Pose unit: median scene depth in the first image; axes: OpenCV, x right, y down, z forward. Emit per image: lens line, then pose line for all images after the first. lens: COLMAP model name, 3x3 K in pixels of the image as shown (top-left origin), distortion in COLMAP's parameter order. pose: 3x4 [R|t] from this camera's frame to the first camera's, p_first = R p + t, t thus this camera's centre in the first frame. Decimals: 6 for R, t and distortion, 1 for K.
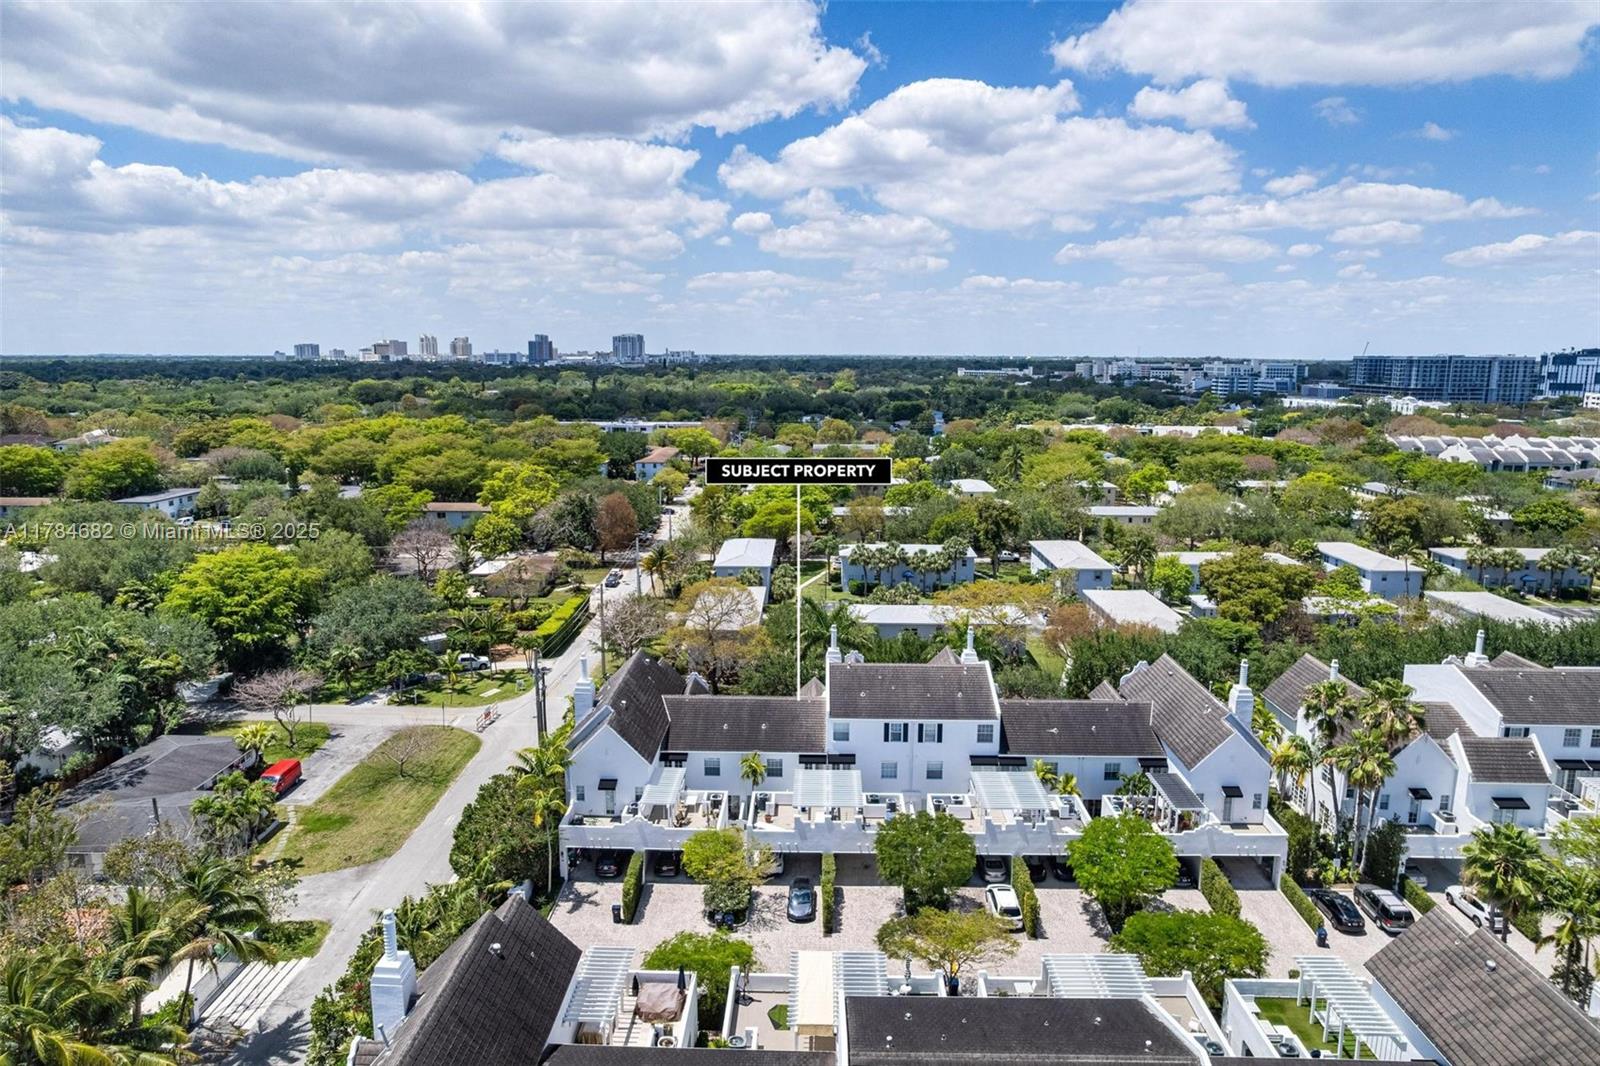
lens RADIAL K [[1014.0, 0, 800.0], [0, 1014.0, 533.0], [0, 0, 1]] dist [-0.065129, 0.054398]
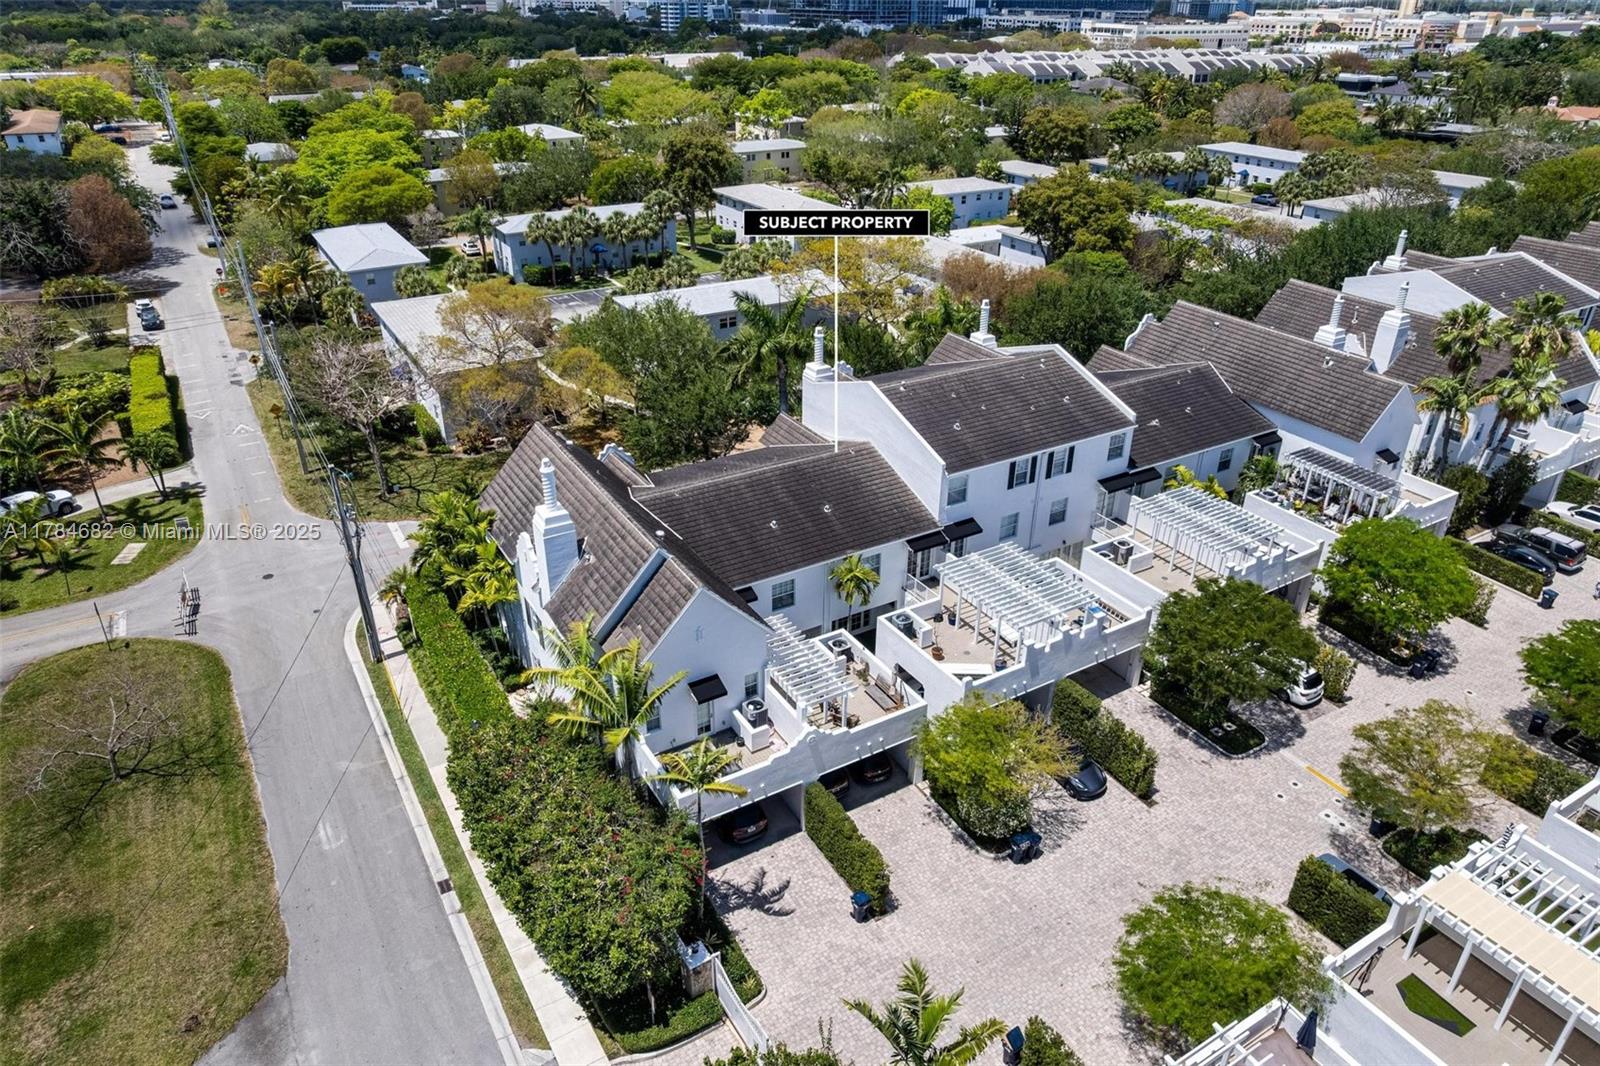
lens RADIAL K [[1024.6, 0, 800.0], [0, 1024.6, 533.0], [0, 0, 1]] dist [-0.069307, 0.053875]
pose [[0.847964, -0.250530, 0.467110, -0.292252], [0.089974, 0.936493, 0.338946, -0.006715], [-0.522362, -0.245387, 0.816654, 0.420047]]
